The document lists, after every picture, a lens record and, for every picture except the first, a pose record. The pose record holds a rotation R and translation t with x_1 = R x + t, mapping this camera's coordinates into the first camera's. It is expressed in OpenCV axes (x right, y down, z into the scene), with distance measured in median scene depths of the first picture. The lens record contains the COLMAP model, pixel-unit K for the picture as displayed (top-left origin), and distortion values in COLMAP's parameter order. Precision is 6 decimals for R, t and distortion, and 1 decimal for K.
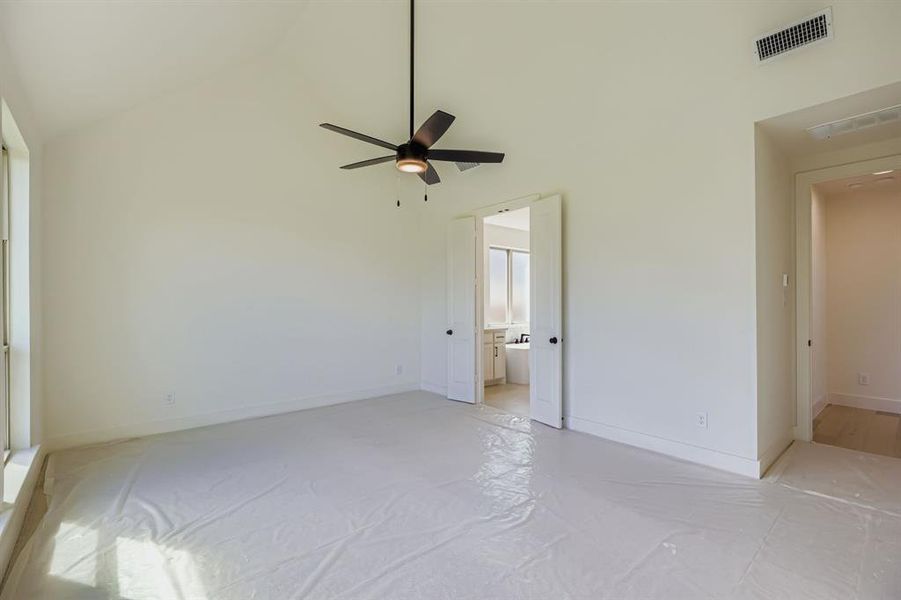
lens RADIAL K [[408.8, 0, 461.1], [0, 408.8, 295.3], [0, 0, 1]] dist [-0.001578, -0.000380]
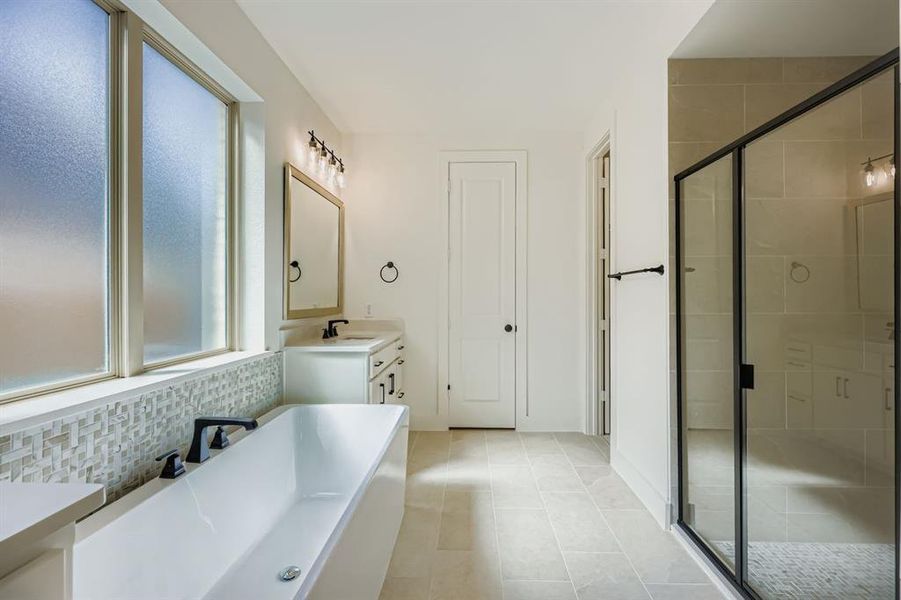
lens RADIAL K [[408.8, 0, 461.1], [0, 408.8, 295.3], [0, 0, 1]] dist [-0.001578, -0.000380]
pose [[0.682598, 0.003640, 0.730785, 0.087392], [-0.005838, 0.999983, 0.000472, 0.029096], [-0.730770, -0.004589, 0.682608, 0.763054]]
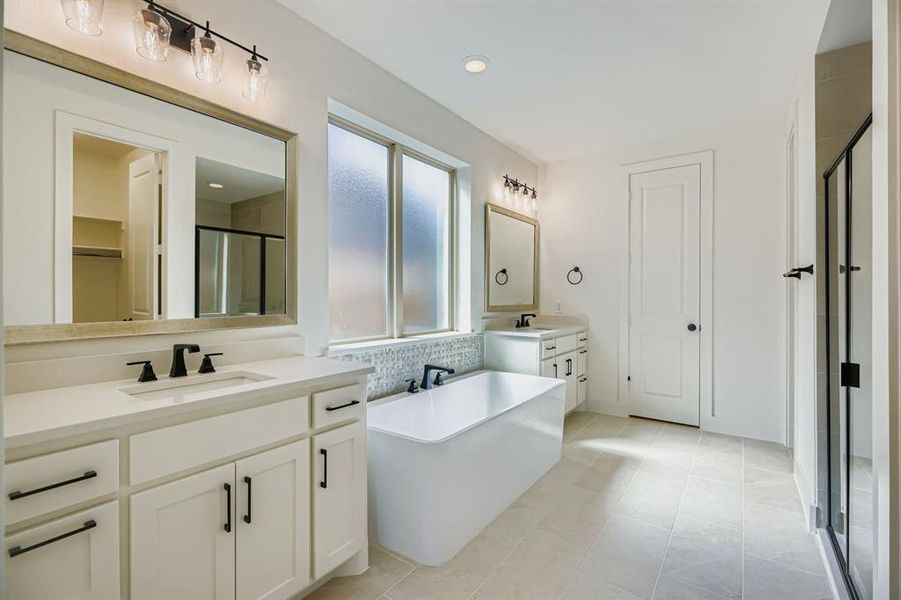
lens RADIAL K [[408.8, 0, 461.1], [0, 408.8, 295.3], [0, 0, 1]] dist [-0.001578, -0.000380]
pose [[0.971253, 0.004191, 0.238011, 0.090913], [-0.005489, 0.999973, 0.004794, 0.028279], [-0.237984, -0.005963, 0.971251, 0.631788]]
